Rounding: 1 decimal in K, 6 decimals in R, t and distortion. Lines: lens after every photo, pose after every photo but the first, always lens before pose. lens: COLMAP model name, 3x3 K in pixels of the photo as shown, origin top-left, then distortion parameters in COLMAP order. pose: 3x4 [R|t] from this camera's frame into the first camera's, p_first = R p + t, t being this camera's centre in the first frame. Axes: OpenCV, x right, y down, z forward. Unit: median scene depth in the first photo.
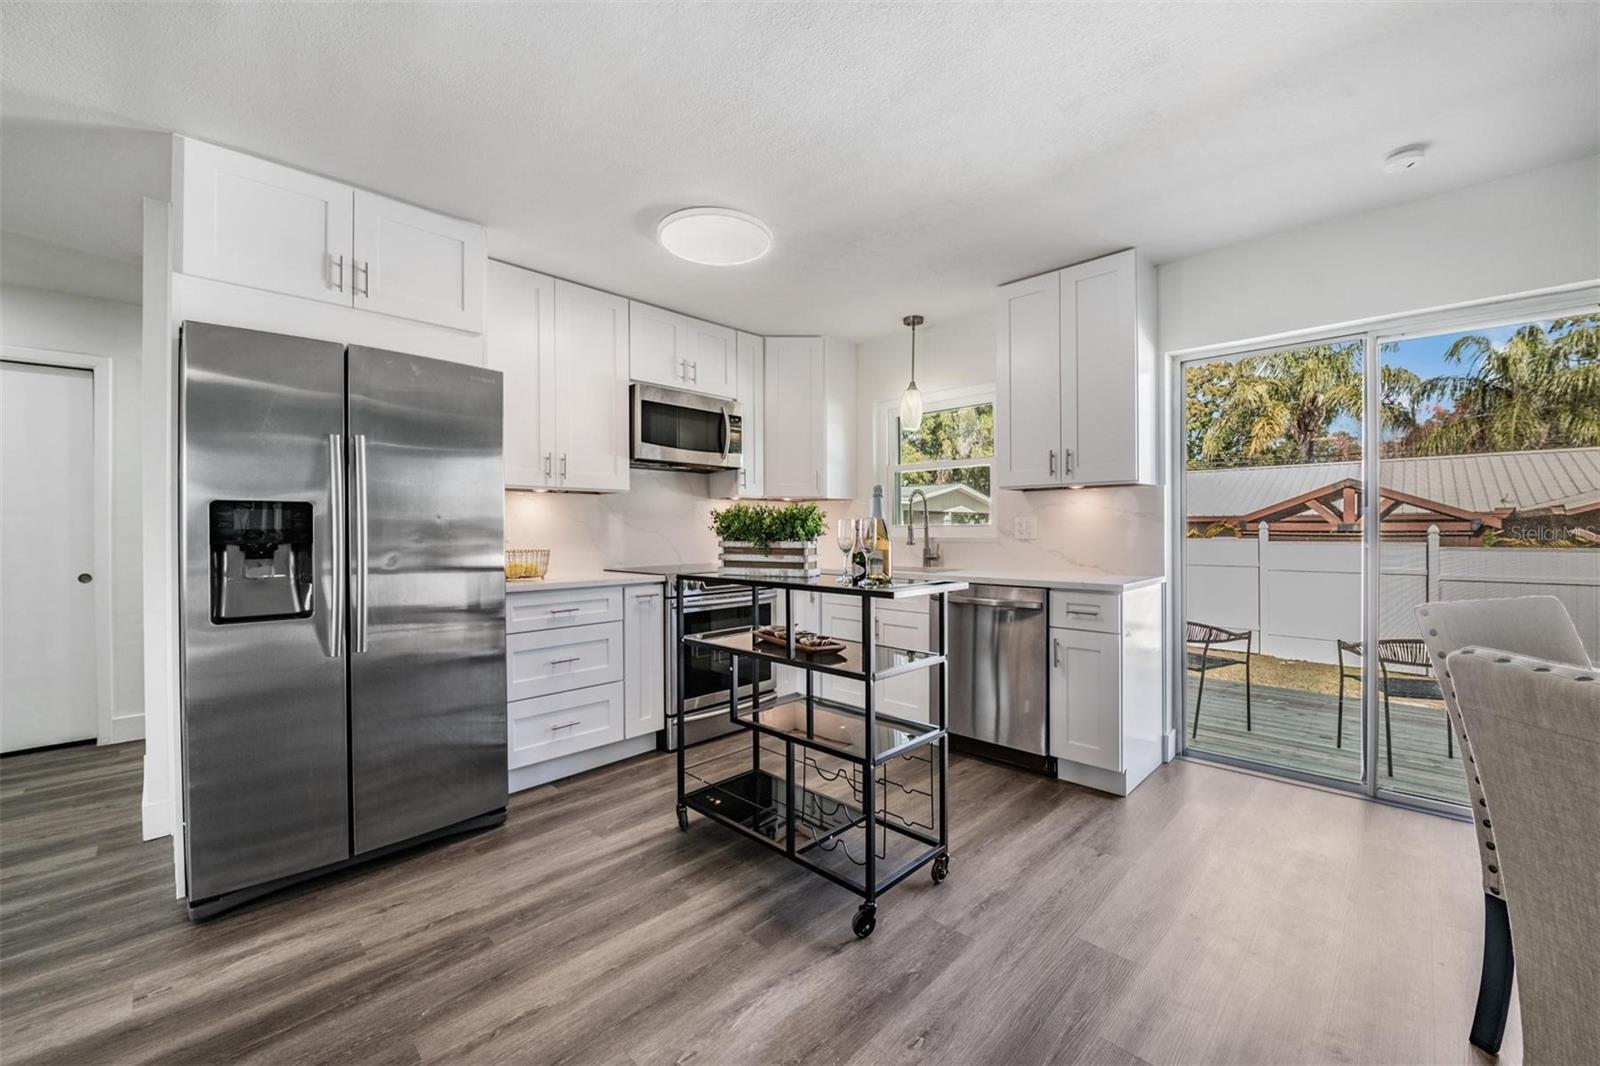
lens RADIAL K [[632.1, 0, 798.5], [0, 632.1, 531.1], [0, 0, 1]] dist [-0.012540, -0.001549]
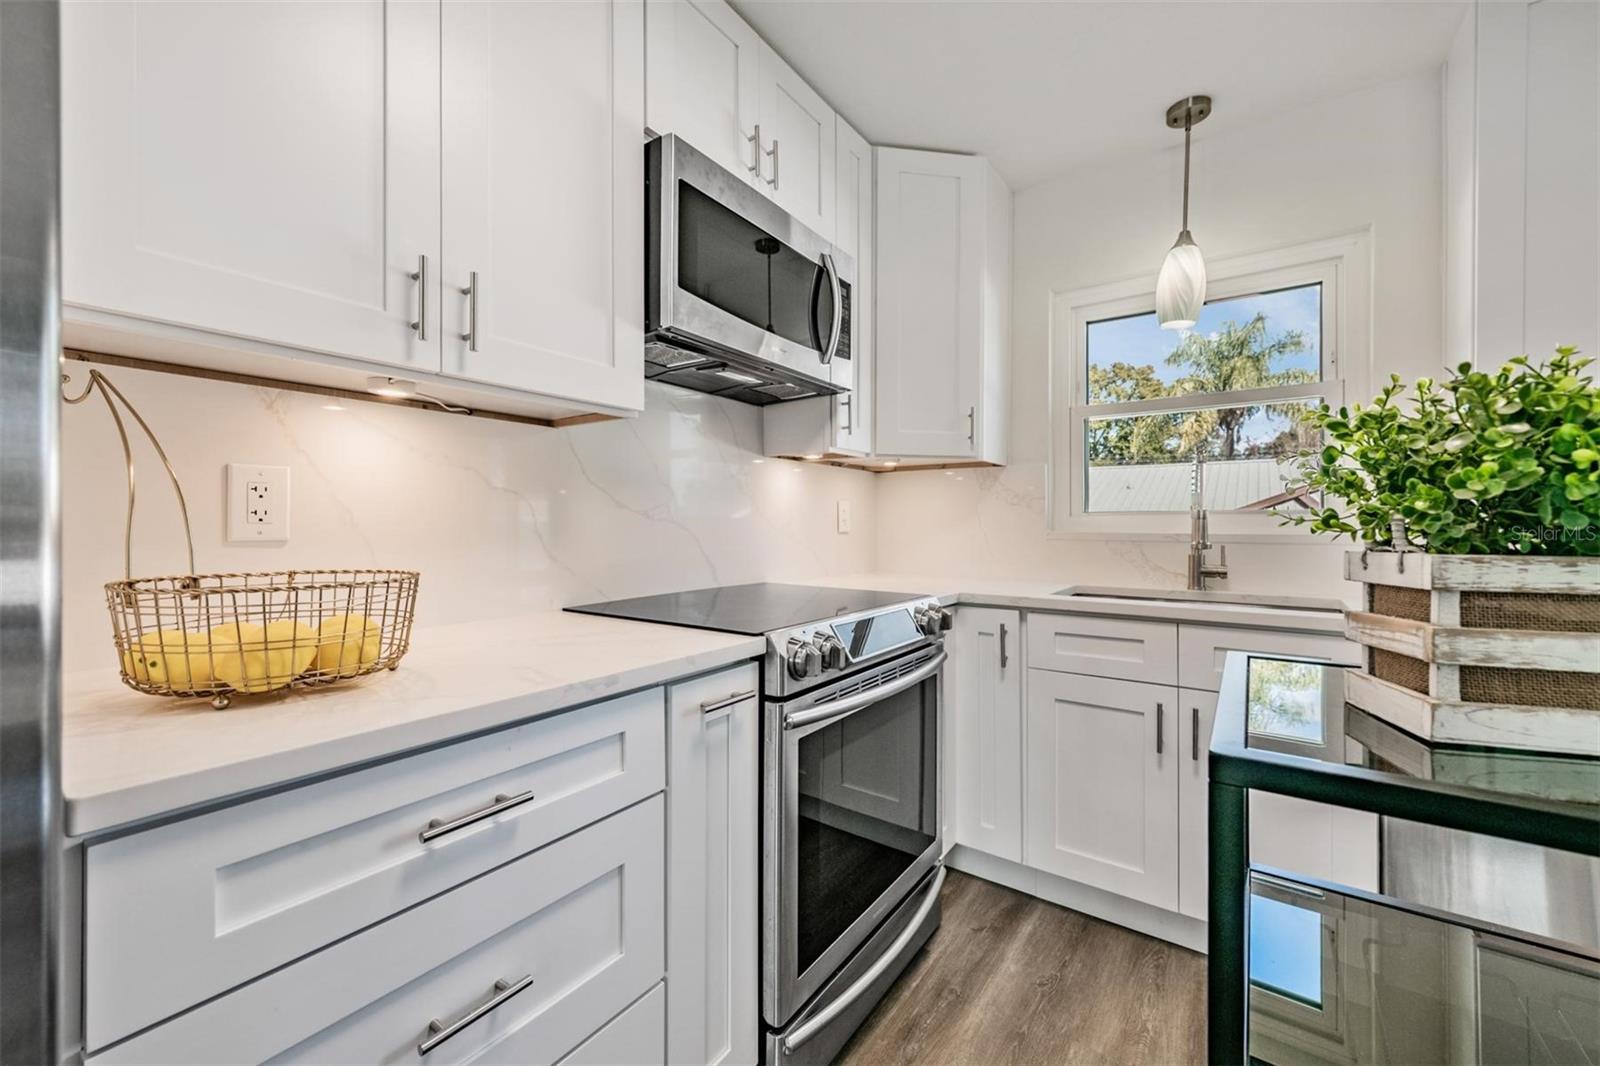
lens RADIAL K [[632.1, 0, 787.8], [0, 632.1, 525.7], [0, 0, 1]] dist [-0.012540, -0.001549]
pose [[0.991014, 0.006082, 0.133619, -0.232123], [-0.006133, 0.999981, -0.000025, 0.006083], [-0.133616, -0.000795, 0.991033, 0.605573]]
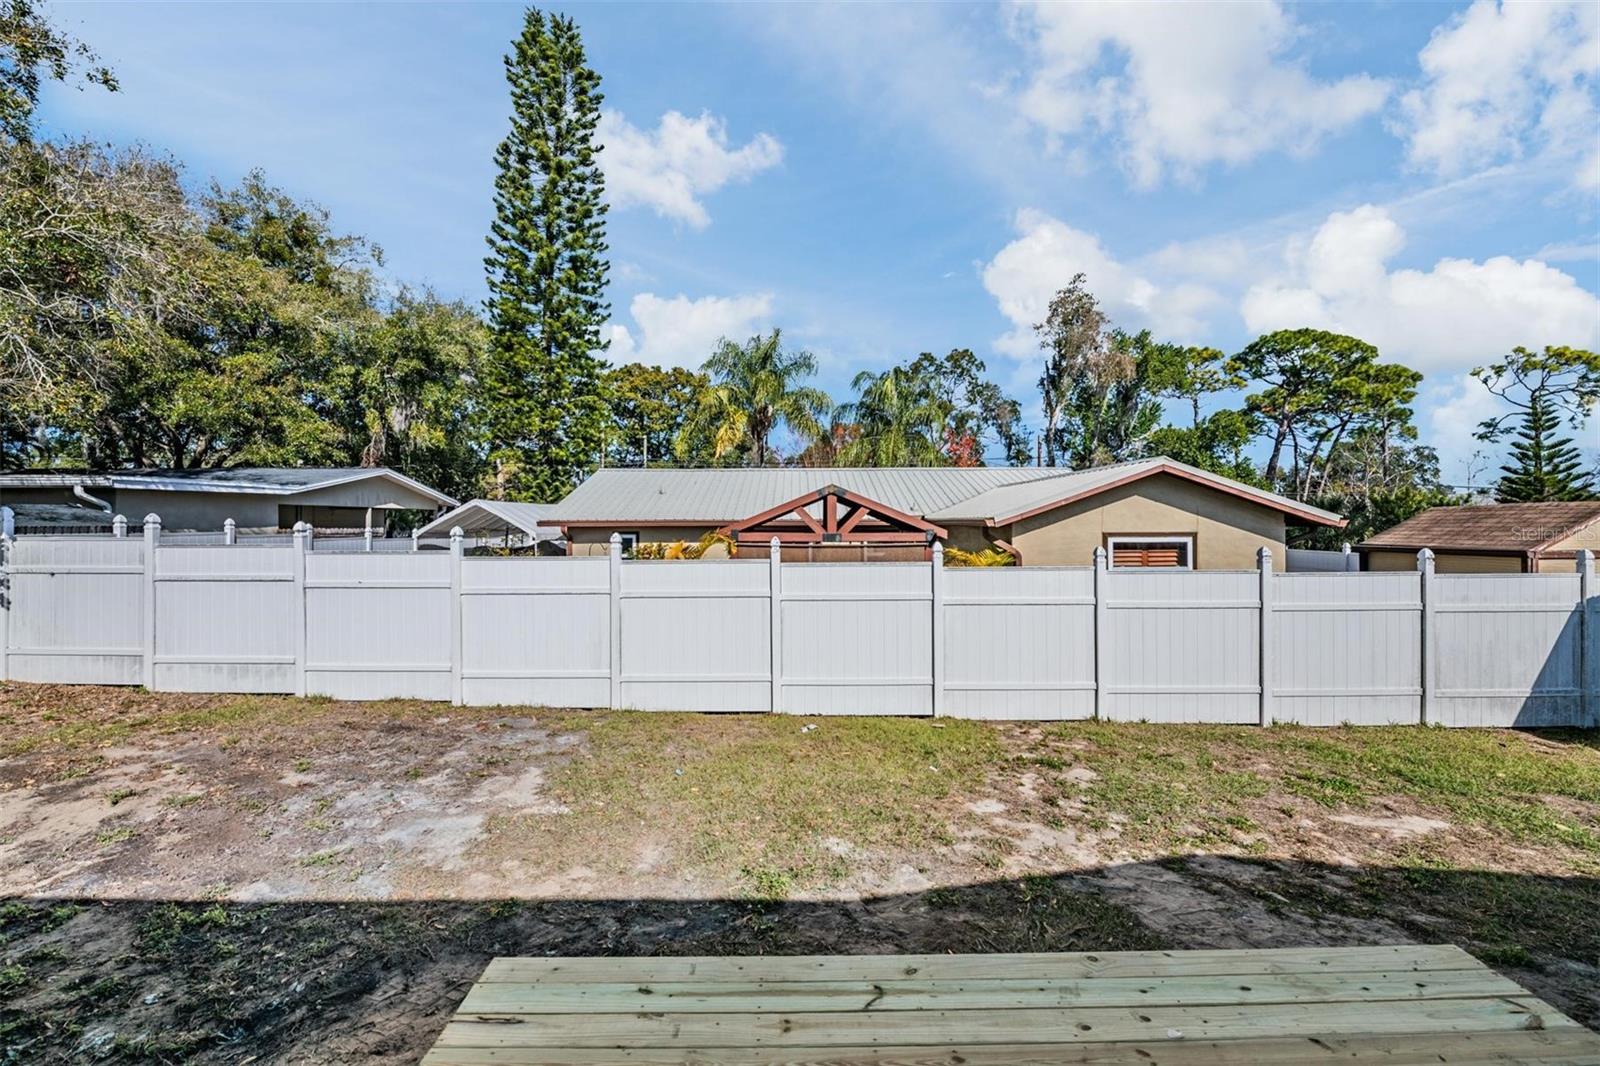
lens RADIAL K [[632.1, 0, 796.0], [0, 632.1, 539.3], [0, 0, 1]] dist [-0.012540, -0.001549]
pose [[0.711837, -0.019279, 0.702080, 0.570634], [0.001196, 0.999655, 0.026238, -0.089642], [-0.702344, -0.017838, 0.711615, 1.166478]]
